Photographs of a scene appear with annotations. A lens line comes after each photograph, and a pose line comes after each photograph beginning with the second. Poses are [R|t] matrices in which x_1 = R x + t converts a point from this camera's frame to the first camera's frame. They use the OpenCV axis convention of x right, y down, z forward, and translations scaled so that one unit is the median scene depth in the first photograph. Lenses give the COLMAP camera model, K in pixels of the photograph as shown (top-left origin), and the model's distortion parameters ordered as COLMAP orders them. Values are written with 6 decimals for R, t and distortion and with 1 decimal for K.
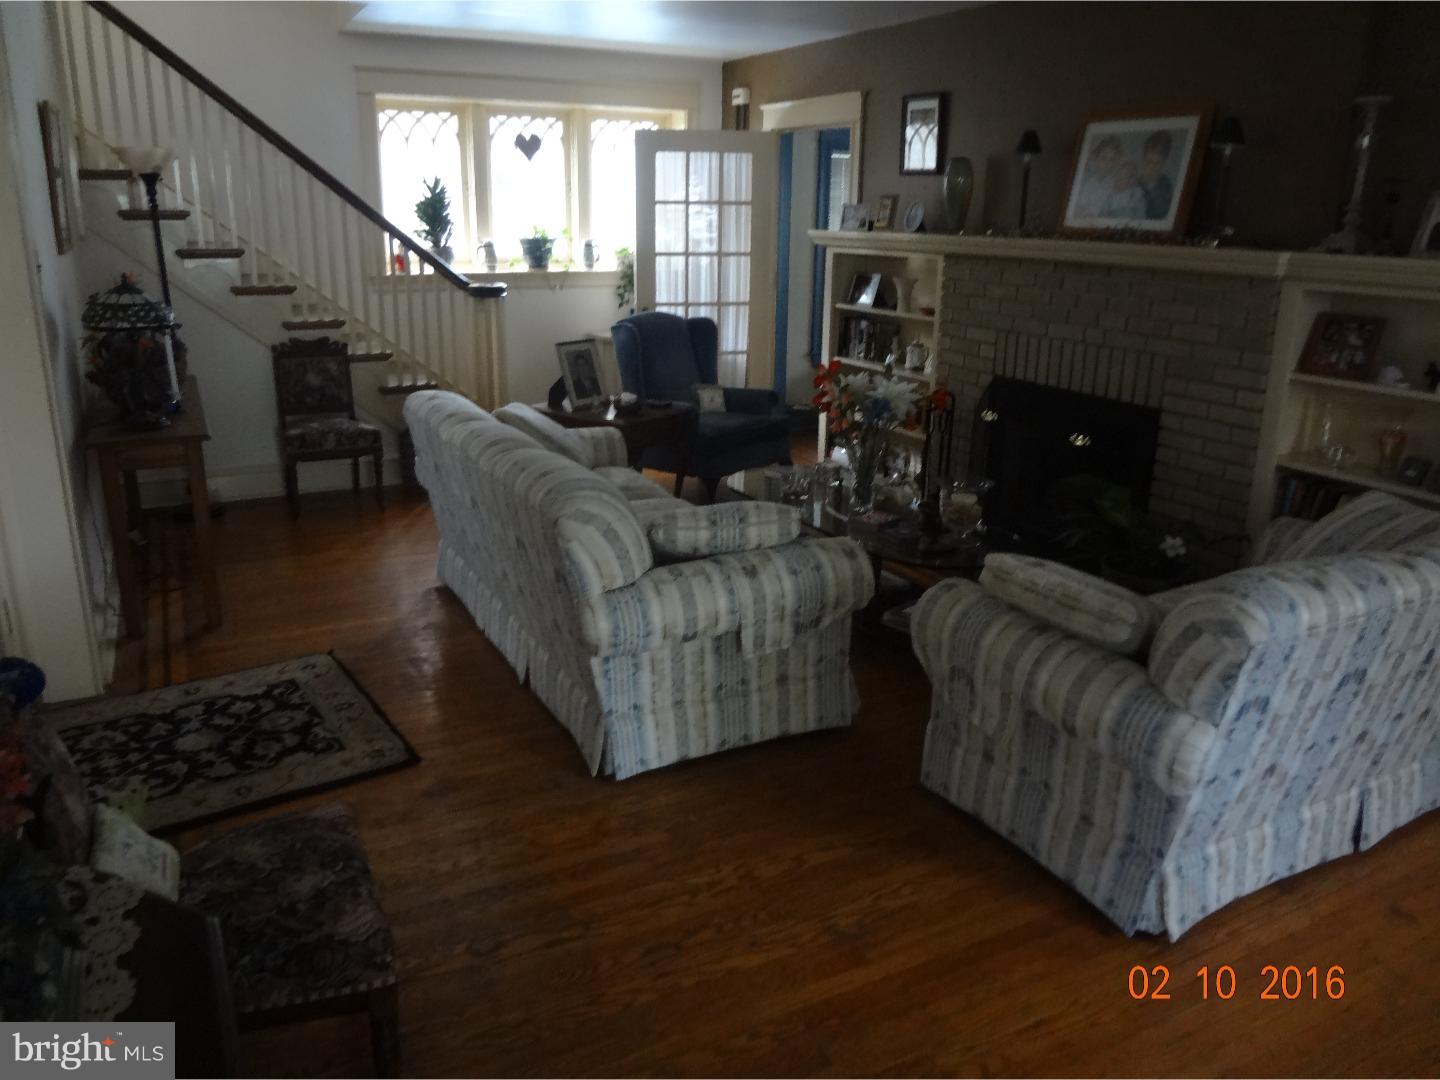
lens RADIAL K [[1076.7, 0, 728.0], [0, 1076.7, 535.8], [0, 0, 1]] dist [-0.040535, 0.001505]
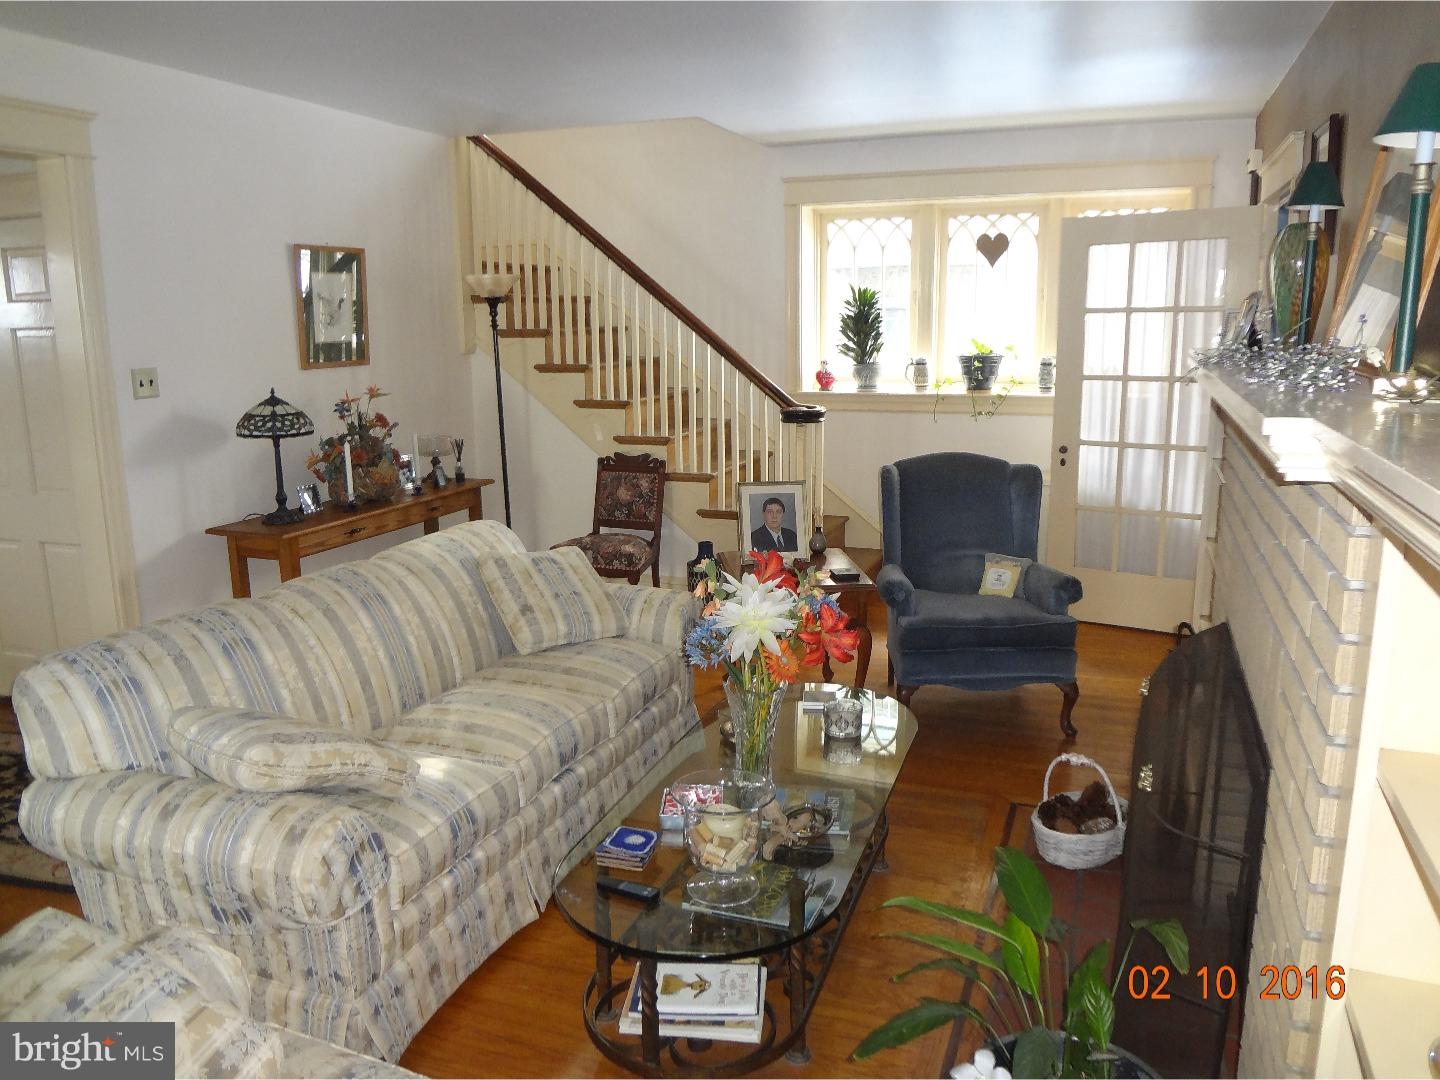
lens RADIAL K [[1076.7, 0, 716.8], [0, 1076.7, 533.7], [0, 0, 1]] dist [-0.040535, 0.001505]
pose [[0.665850, 0.125343, -0.735481, 0.333945], [-0.197171, 0.980302, -0.011437, -0.094588], [0.719560, 0.152631, 0.677449, 0.318194]]
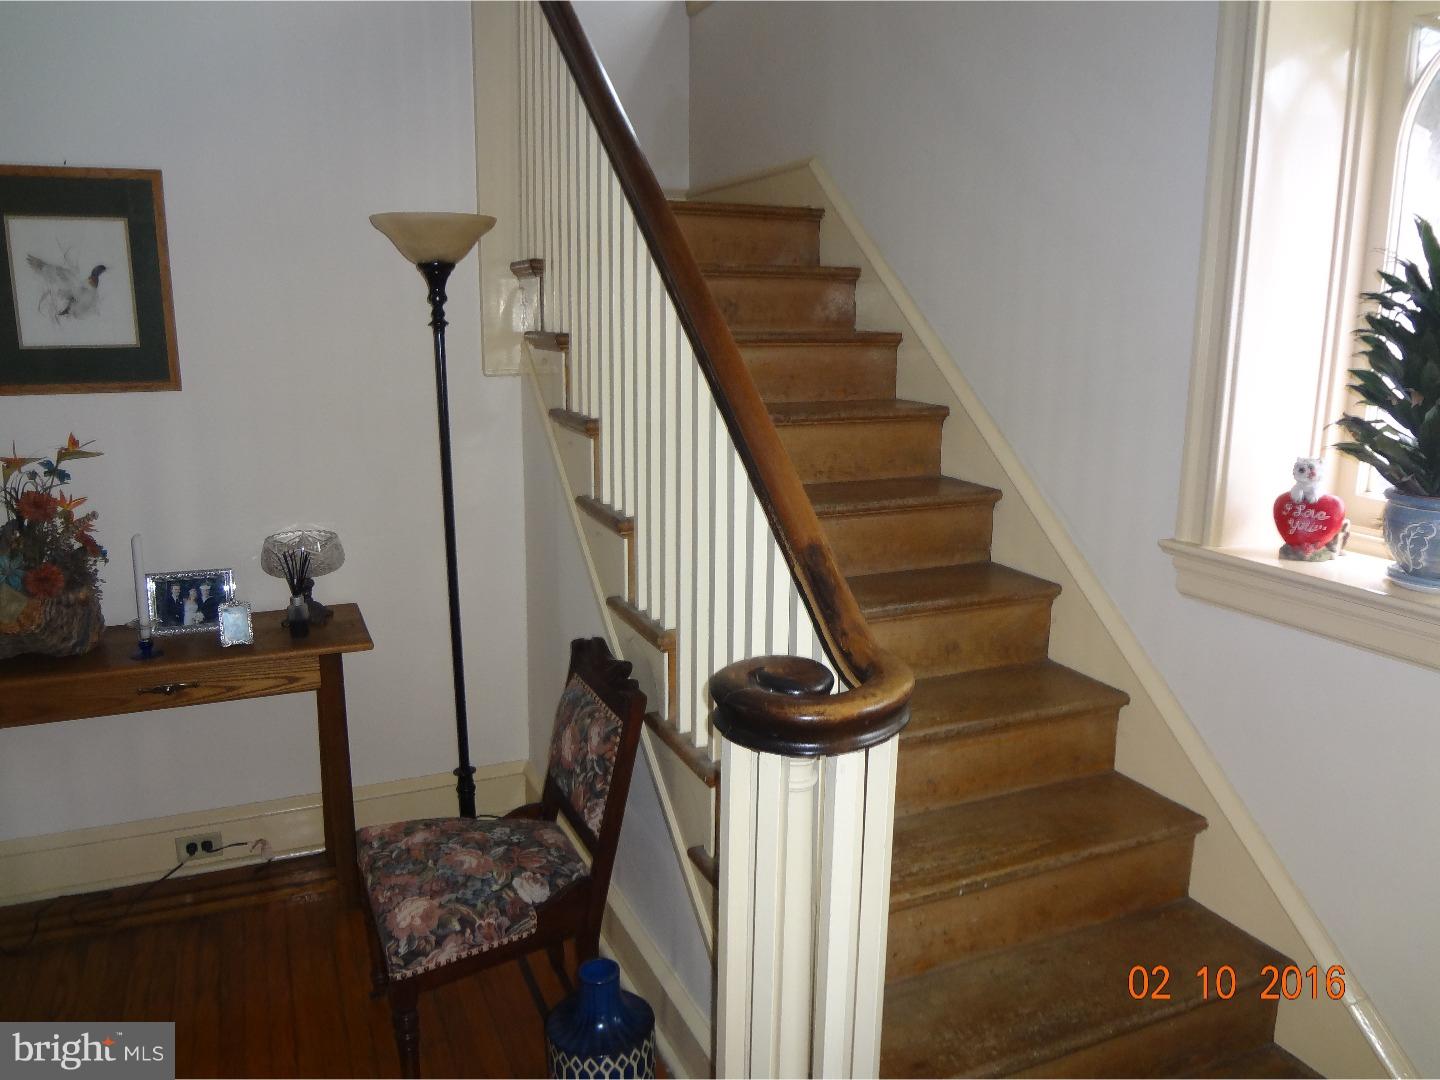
lens RADIAL K [[1076.7, 0, 717.6], [0, 1076.7, 538.6], [0, 0, 1]] dist [-0.040535, 0.001505]
pose [[-0.075402, 0.183207, -0.980178, -0.001942], [-0.301628, 0.932737, 0.197543, -0.256225], [0.950440, 0.310544, -0.015070, 0.839032]]
